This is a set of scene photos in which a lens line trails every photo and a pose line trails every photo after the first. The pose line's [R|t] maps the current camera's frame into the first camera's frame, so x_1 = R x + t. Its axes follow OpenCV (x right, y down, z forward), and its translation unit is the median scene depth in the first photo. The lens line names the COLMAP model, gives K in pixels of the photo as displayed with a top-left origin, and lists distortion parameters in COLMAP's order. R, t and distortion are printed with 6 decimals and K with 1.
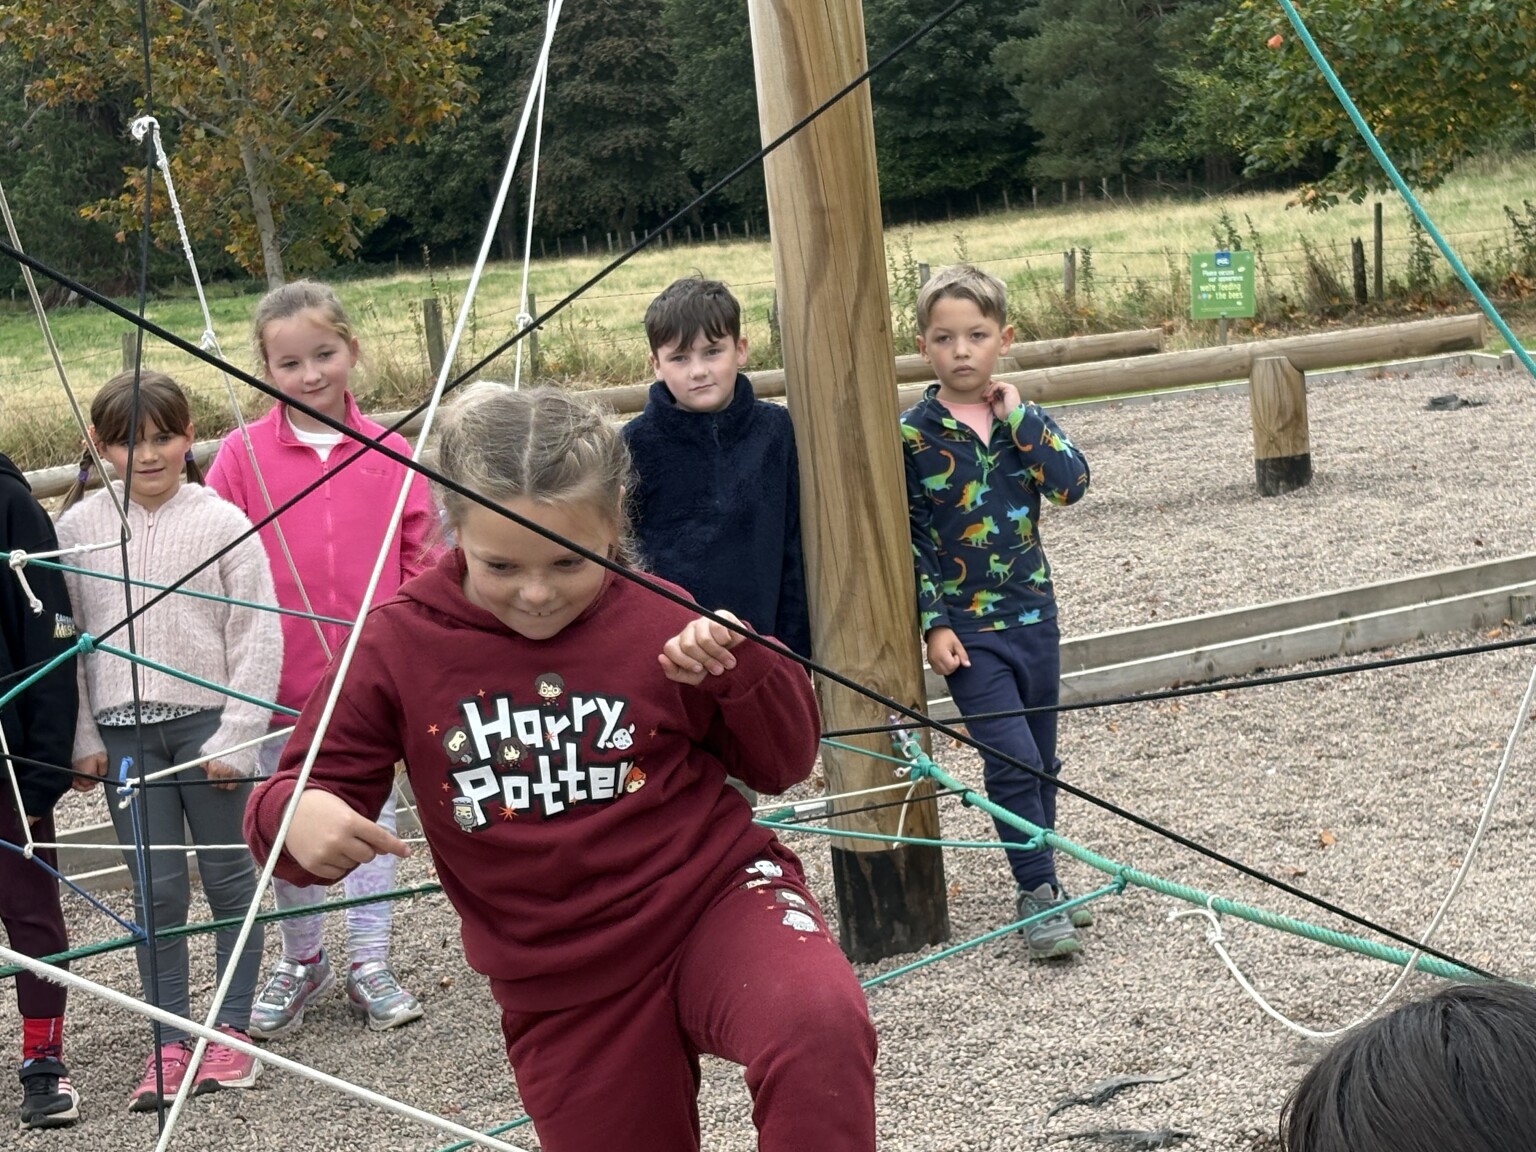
lens RADIAL K [[3191.3, 0, 768.0], [0, 3191.3, 576.0], [0, 0, 1]] dist [0.211355, -0.444372]
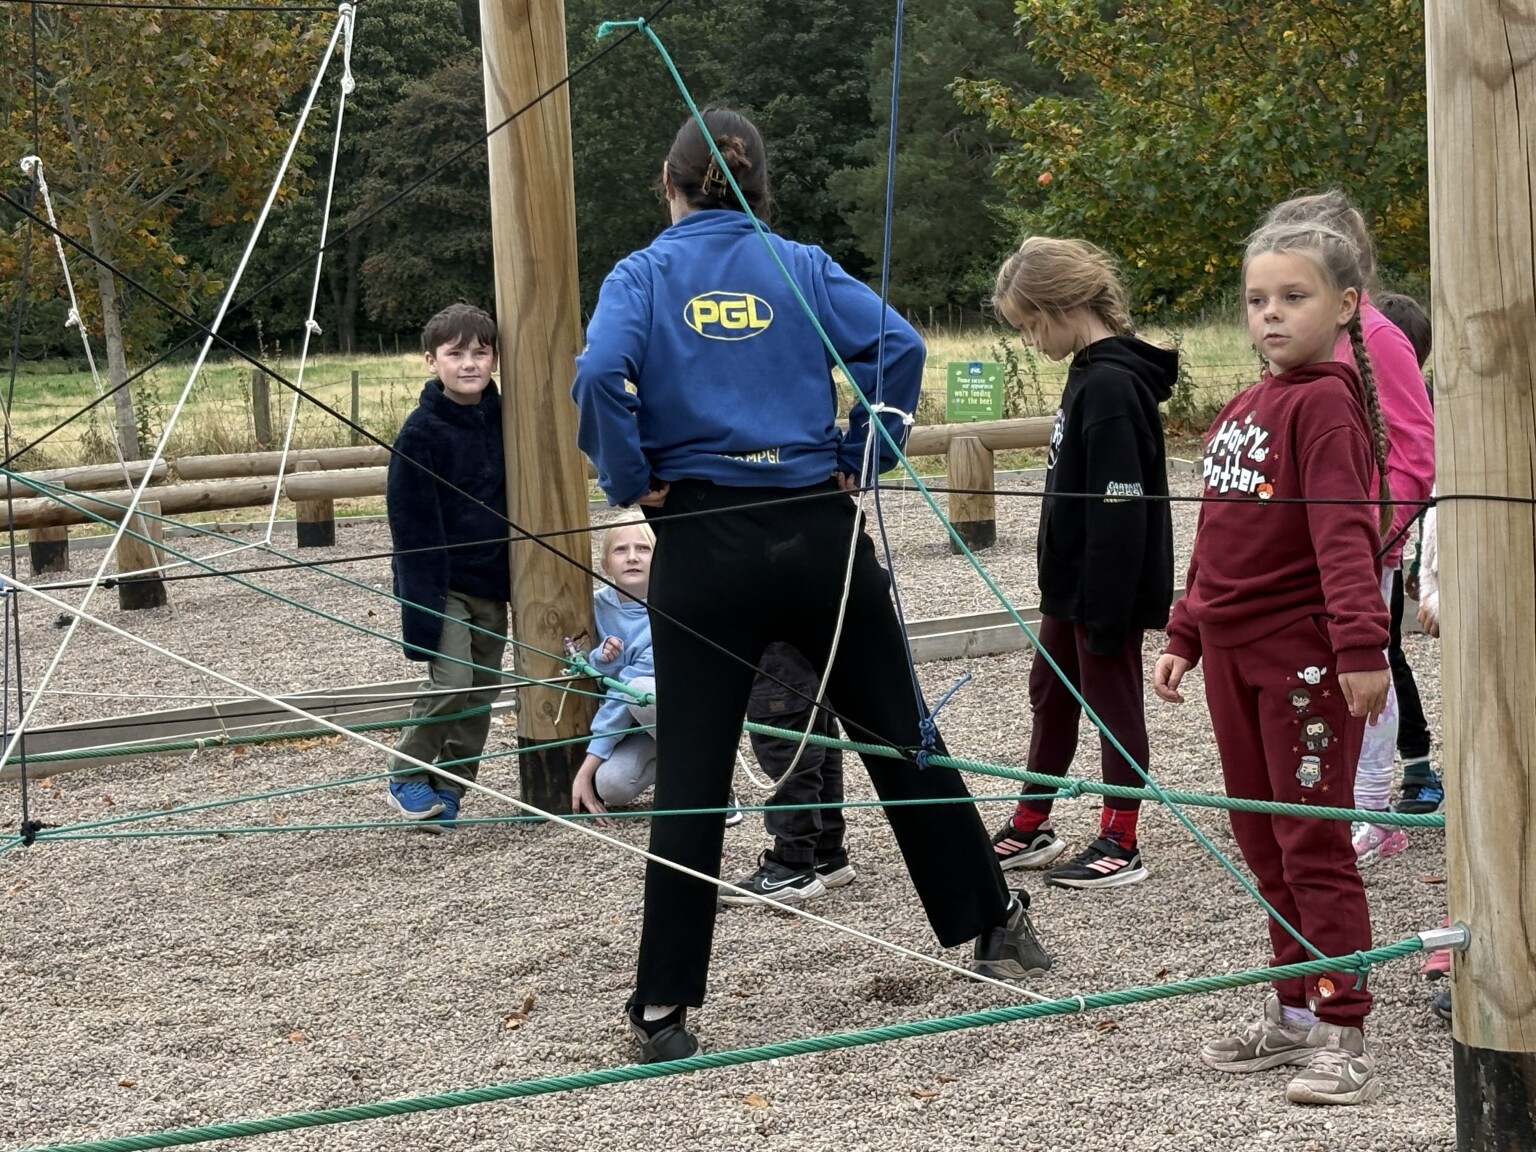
lens RADIAL K [[3191.3, 0, 768.0], [0, 3191.3, 576.0], [0, 0, 1]] dist [0.211355, -0.444372]
pose [[0.997191, 0.053182, 0.052749, 0.051898], [-0.051233, 0.997977, -0.037630, 0.065014], [-0.054644, 0.034822, 0.997899, -0.354381]]
